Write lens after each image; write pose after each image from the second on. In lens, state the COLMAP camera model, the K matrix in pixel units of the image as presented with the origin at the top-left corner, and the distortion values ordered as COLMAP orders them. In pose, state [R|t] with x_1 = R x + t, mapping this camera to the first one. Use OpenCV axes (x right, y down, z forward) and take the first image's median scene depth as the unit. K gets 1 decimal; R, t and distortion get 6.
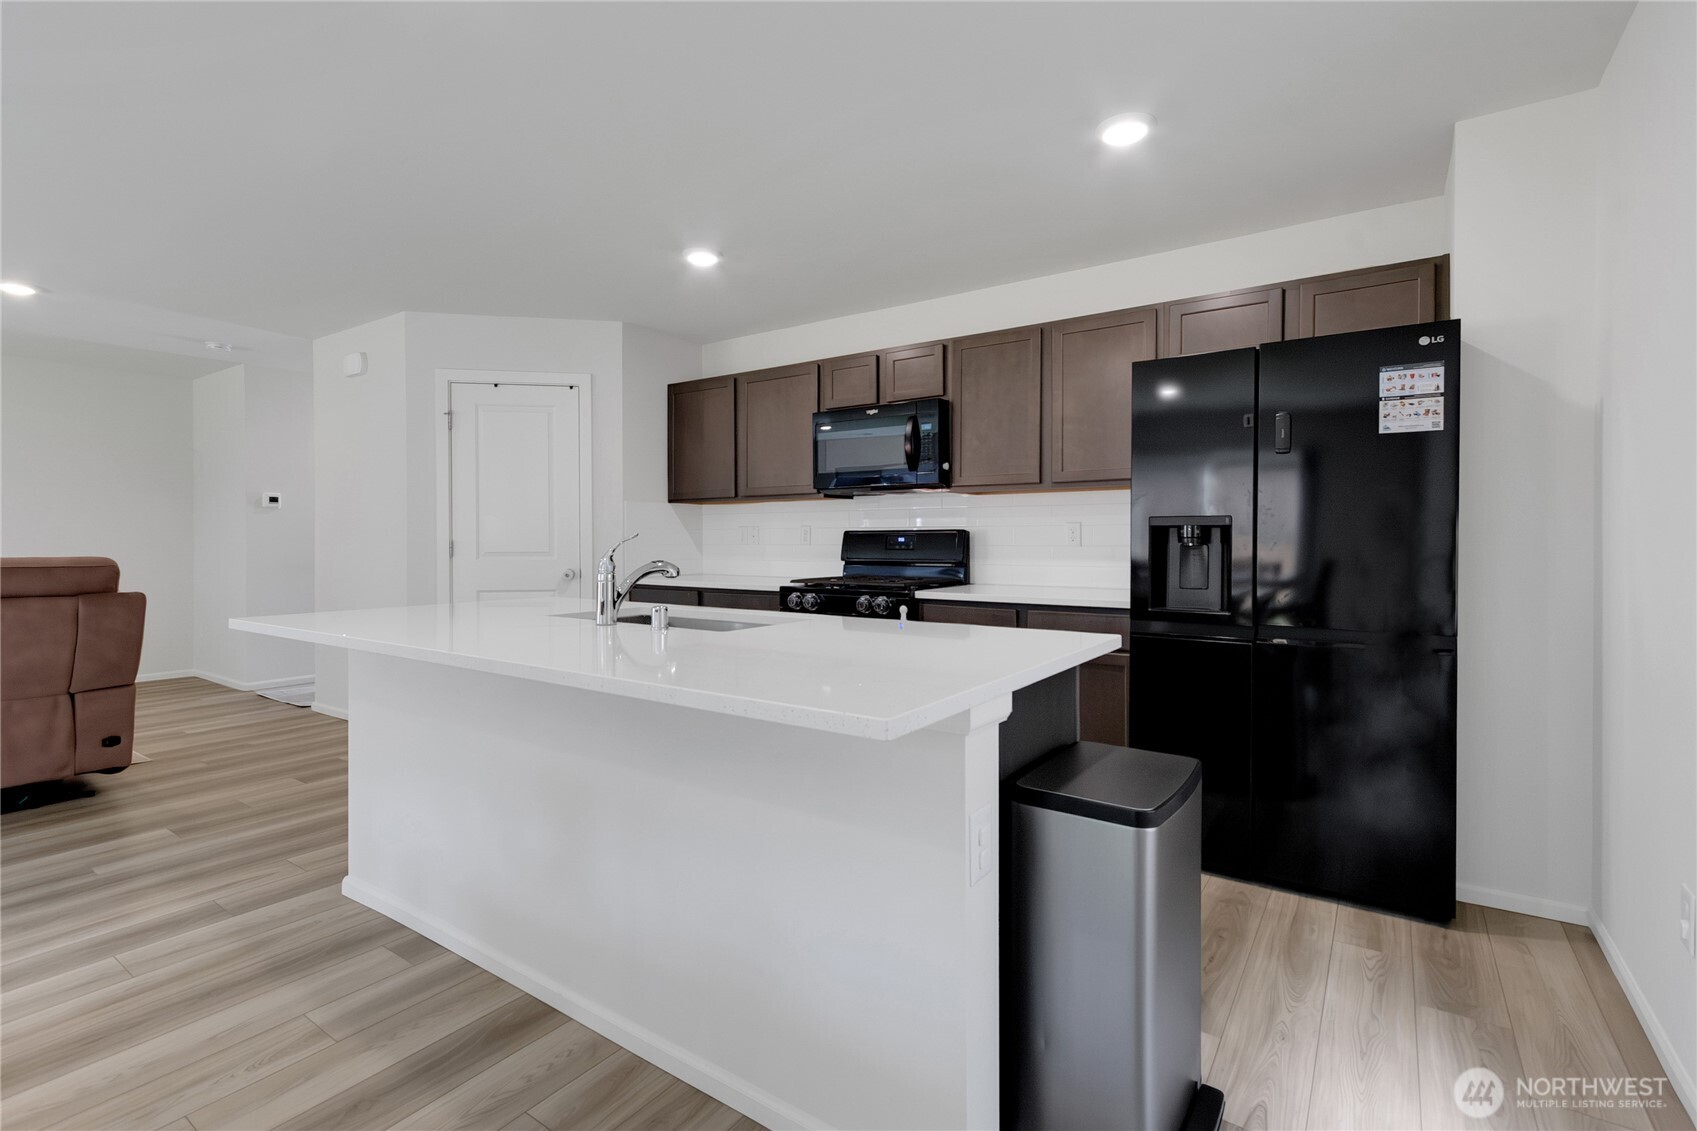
lens RADIAL K [[812.7, 0, 861.3], [0, 812.7, 563.7], [0, 0, 1]] dist [0.002214, 0.000611]
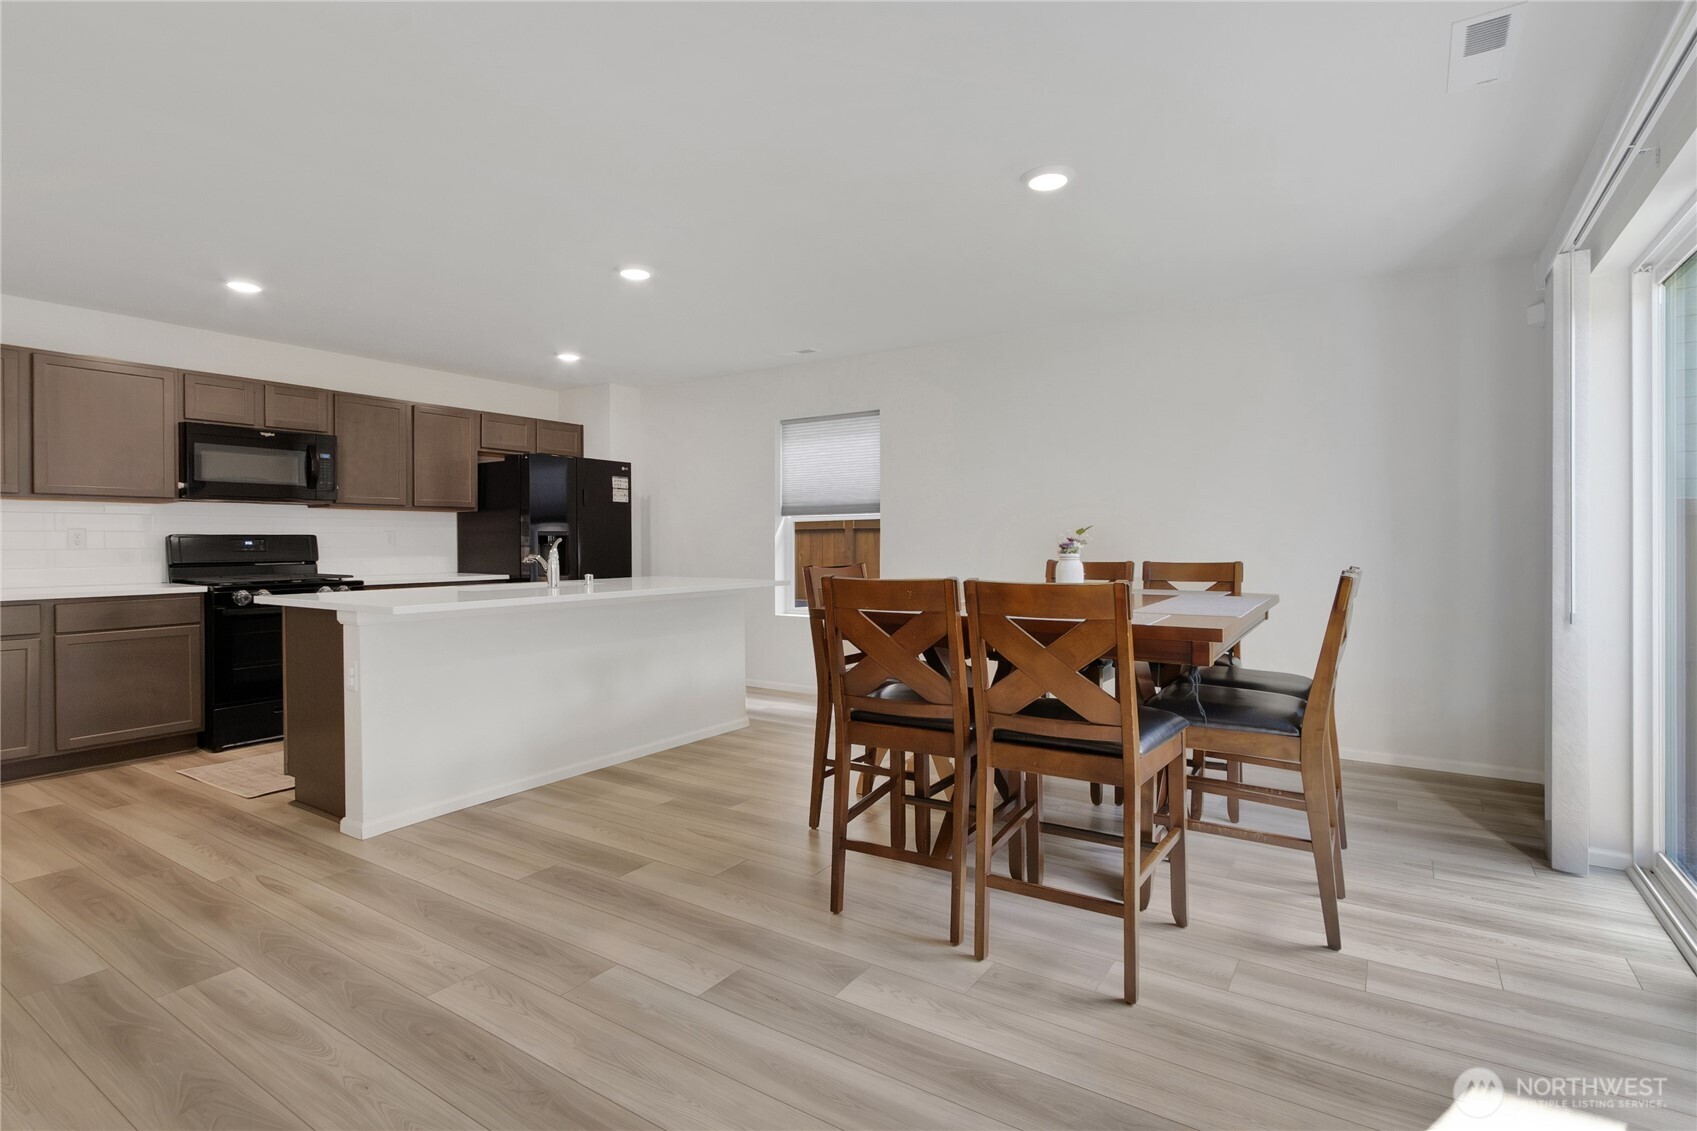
lens RADIAL K [[812.7, 0, 837.8], [0, 812.7, 566.9], [0, 0, 1]] dist [0.002214, 0.000611]
pose [[-0.015528, -0.032304, 0.999357, -1.998698], [0.031645, 0.998961, 0.032783, -0.014015], [-0.999379, 0.032134, -0.014490, 0.332952]]
